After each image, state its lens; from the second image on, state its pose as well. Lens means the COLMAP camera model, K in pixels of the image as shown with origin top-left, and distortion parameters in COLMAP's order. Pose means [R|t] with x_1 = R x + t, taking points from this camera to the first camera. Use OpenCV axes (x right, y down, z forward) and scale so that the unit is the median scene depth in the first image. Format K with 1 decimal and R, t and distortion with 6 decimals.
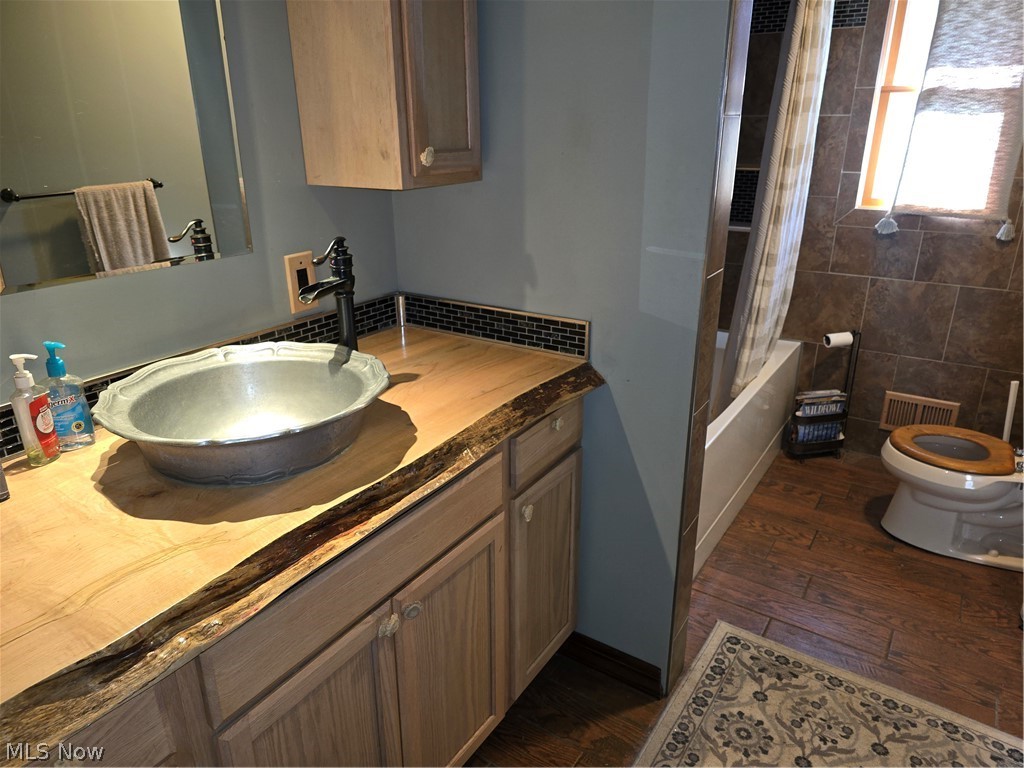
lens RADIAL K [[704.5, 0, 512.0], [0, 704.5, 384.0], [0, 0, 1]] dist [-0.001469, -0.000595]
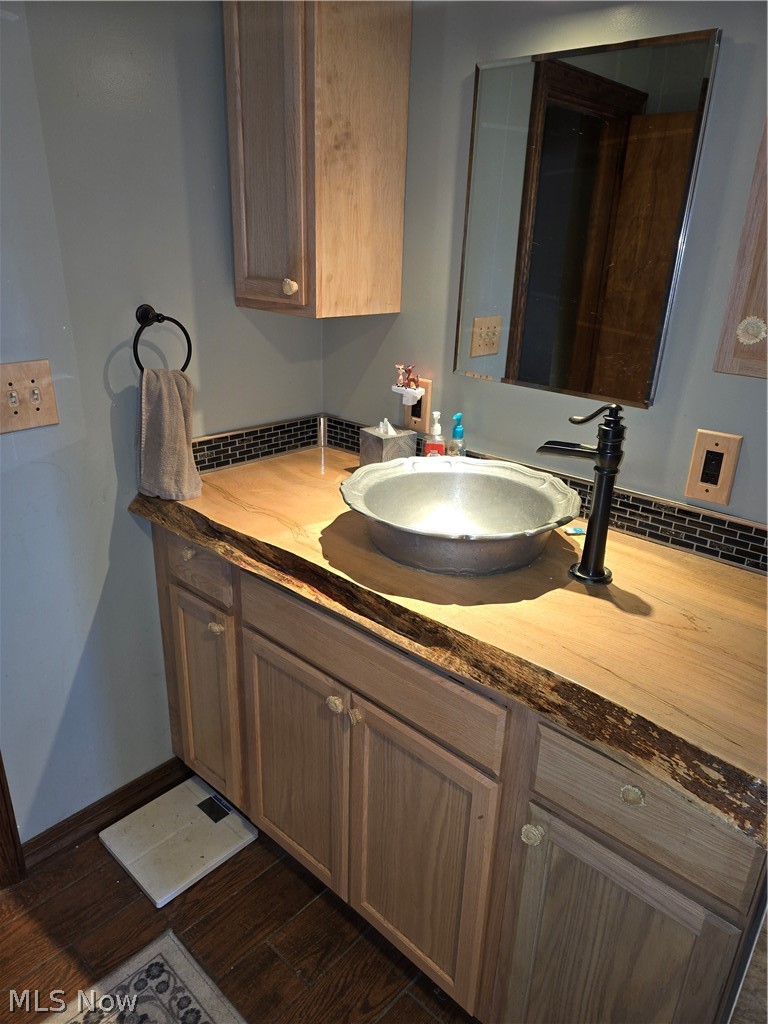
lens RADIAL K [[671.0, 0, 382.6], [0, 671.0, 533.1], [0, 0, 1]] dist [0.123191, -0.143299]
pose [[-0.176777, 0.378875, -0.908407, 0.686139], [-0.373456, 0.828105, 0.418058, -0.361428], [0.910648, 0.413154, -0.004896, 0.946279]]
